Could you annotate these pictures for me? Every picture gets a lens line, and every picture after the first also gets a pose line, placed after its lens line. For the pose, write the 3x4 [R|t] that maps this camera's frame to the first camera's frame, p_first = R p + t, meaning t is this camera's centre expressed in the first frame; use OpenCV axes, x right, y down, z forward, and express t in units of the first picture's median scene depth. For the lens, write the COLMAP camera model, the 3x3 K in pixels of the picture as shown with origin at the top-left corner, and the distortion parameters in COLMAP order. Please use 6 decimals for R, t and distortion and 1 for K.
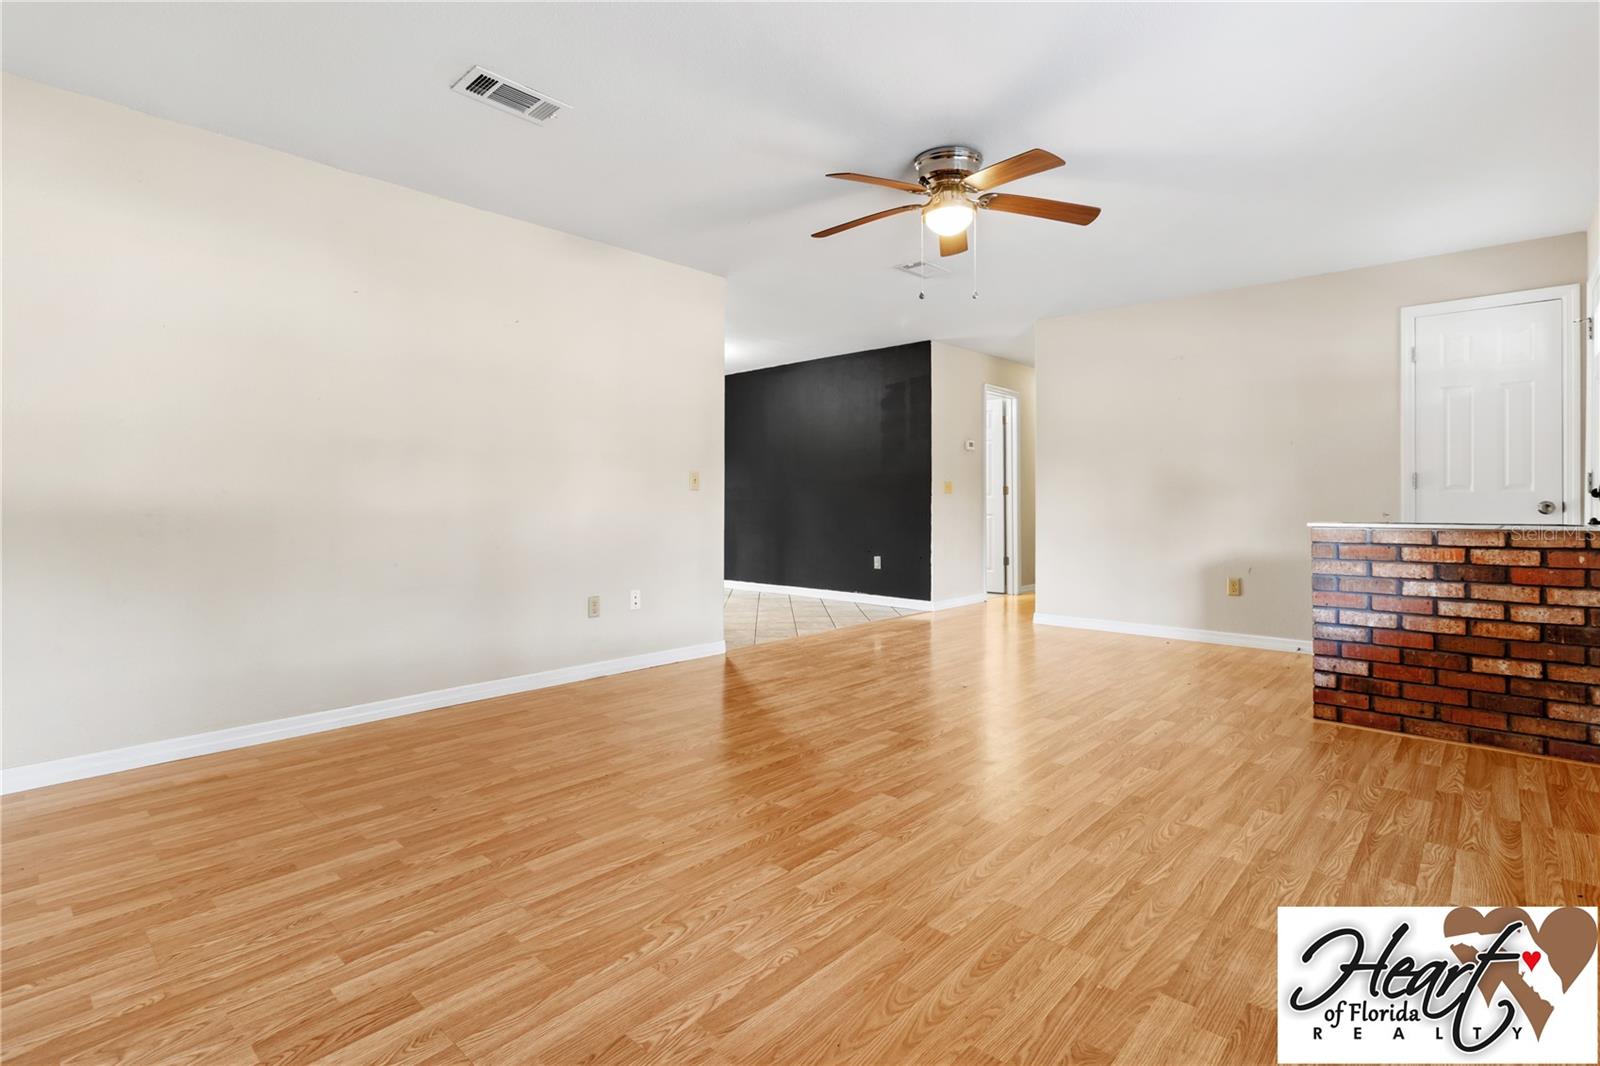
lens RADIAL K [[757.4, 0, 805.4], [0, 757.4, 518.4], [0, 0, 1]] dist [0.002161, 0.000396]
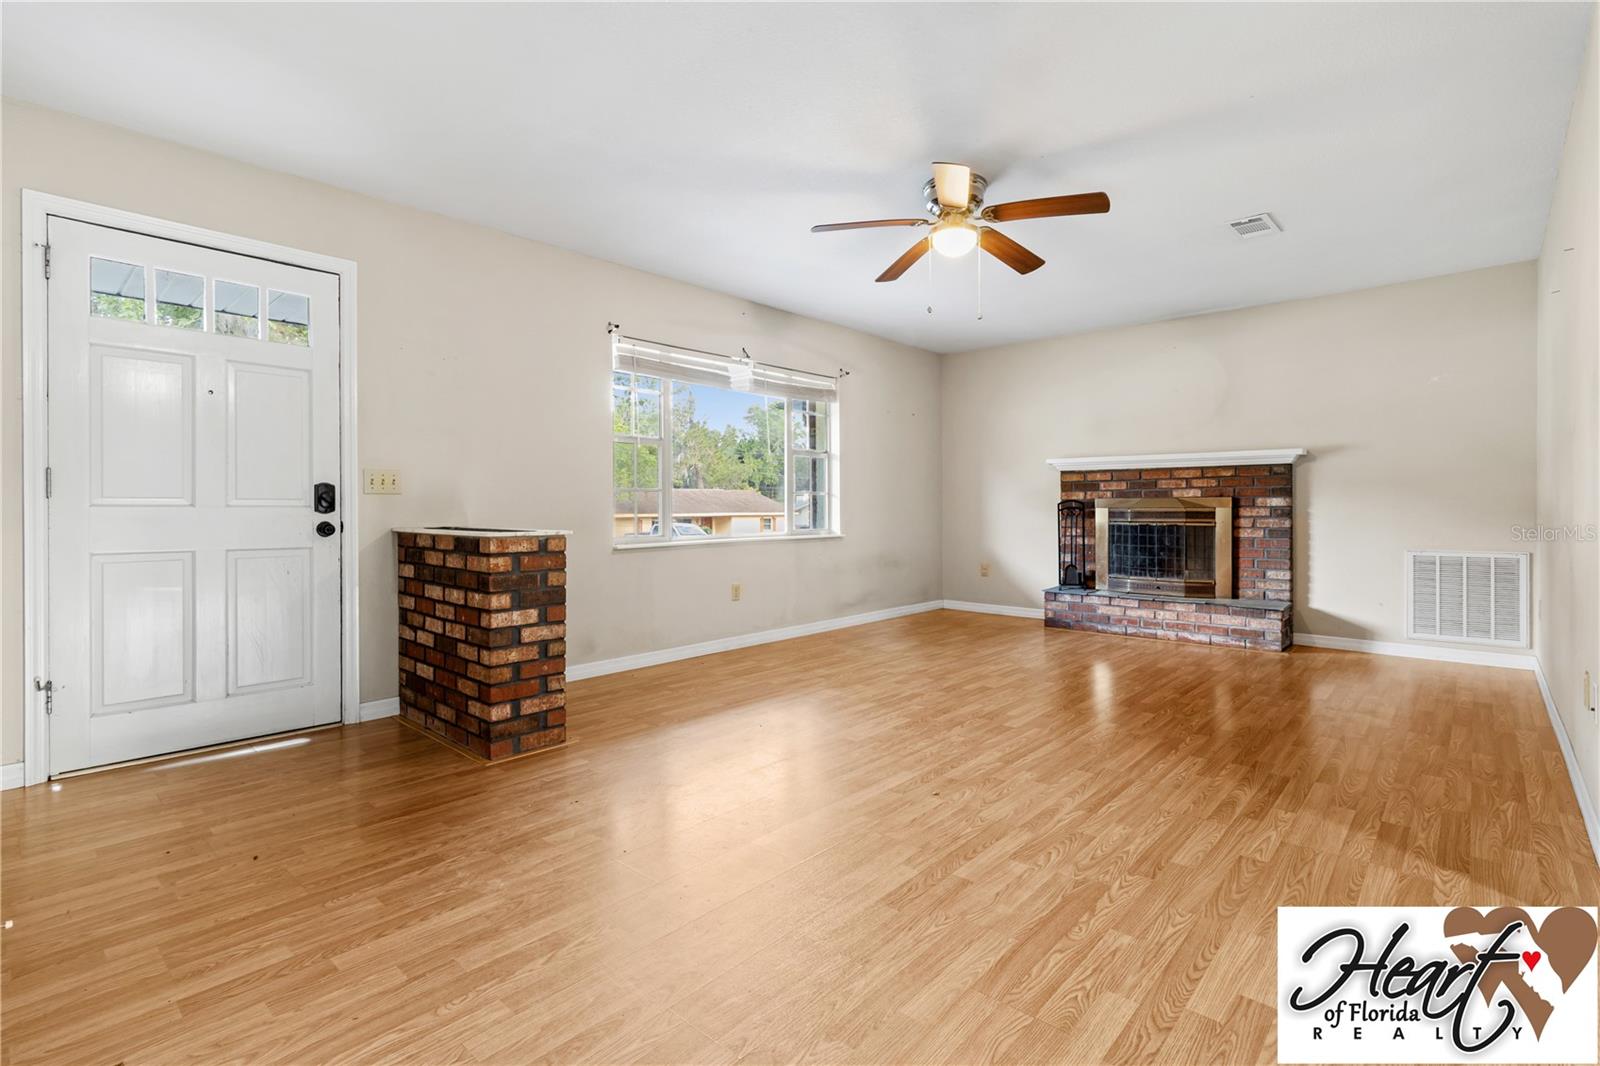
lens RADIAL K [[756.1, 0, 810.7], [0, 756.1, 513.9], [0, 0, 1]] dist [0.005161, 0.000659]
pose [[-0.999786, 0.003140, -0.020444, 0.445525], [0.002506, 0.999517, 0.030991, -0.048896], [0.020531, 0.030933, -0.999311, 2.203299]]
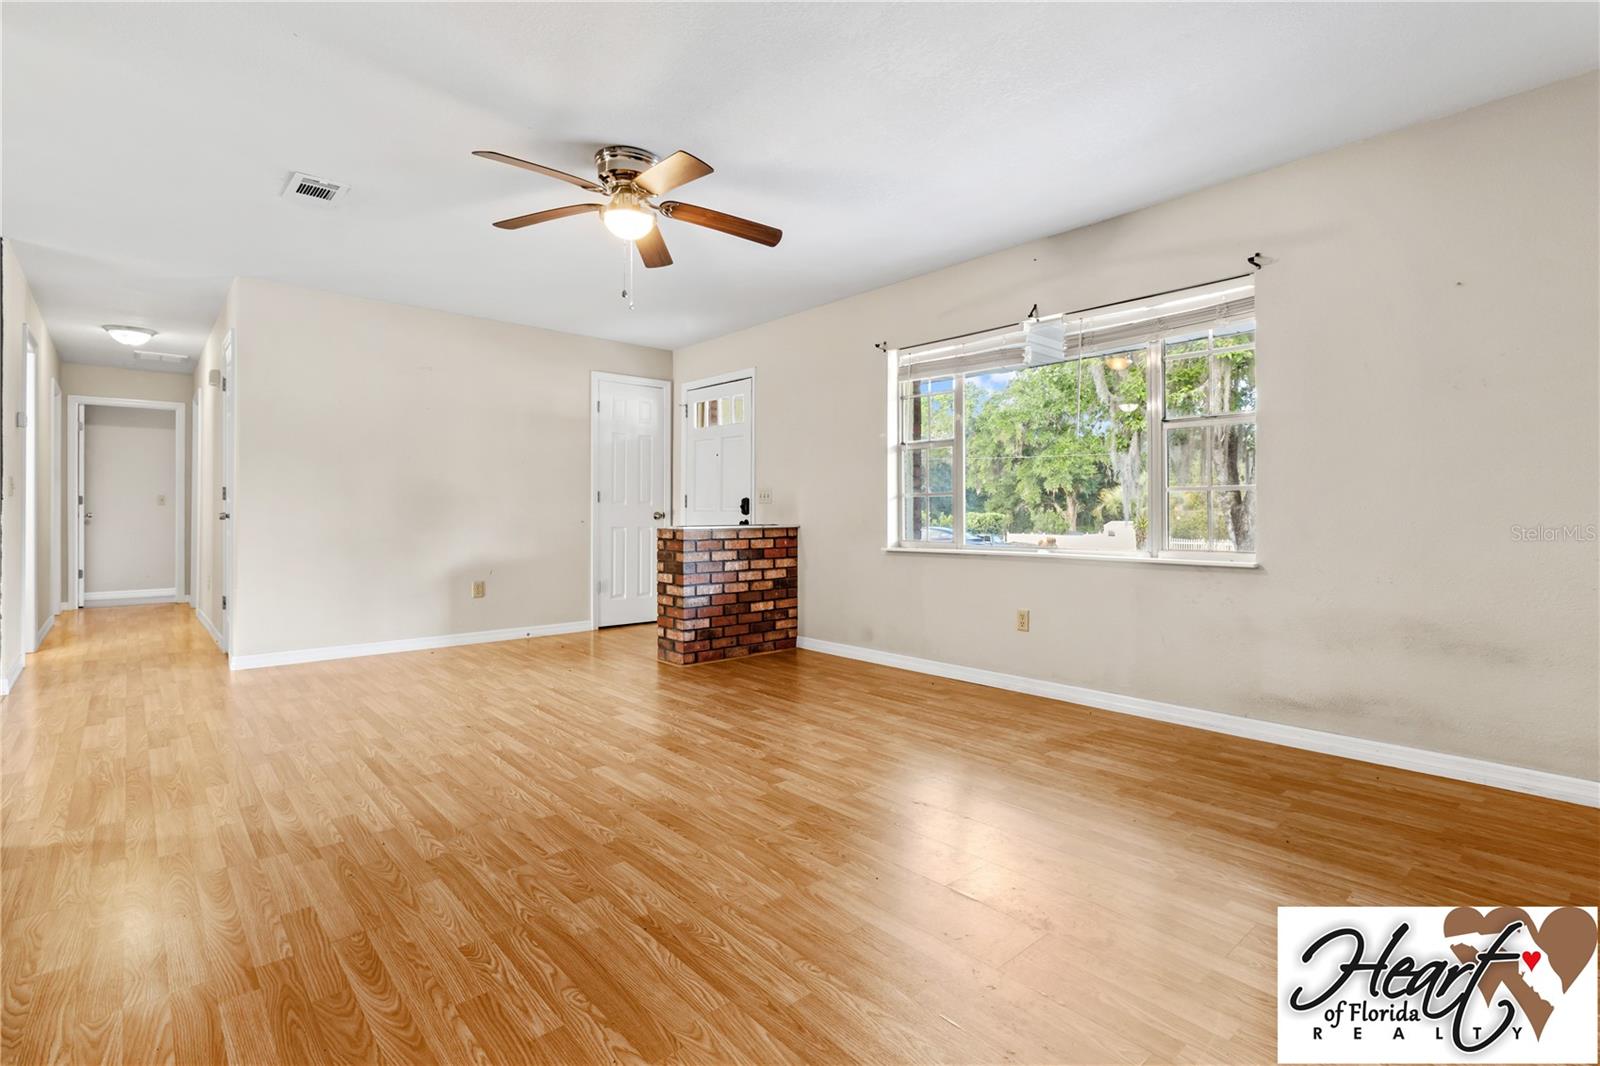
lens RADIAL K [[757.4, 0, 805.4], [0, 757.4, 518.4], [0, 0, 1]] dist [0.002161, 0.000396]
pose [[0.103183, -0.006932, 0.994638, -0.810812], [0.020246, 0.999783, 0.004868, -0.013643], [-0.994456, 0.019635, 0.103301, 0.713357]]
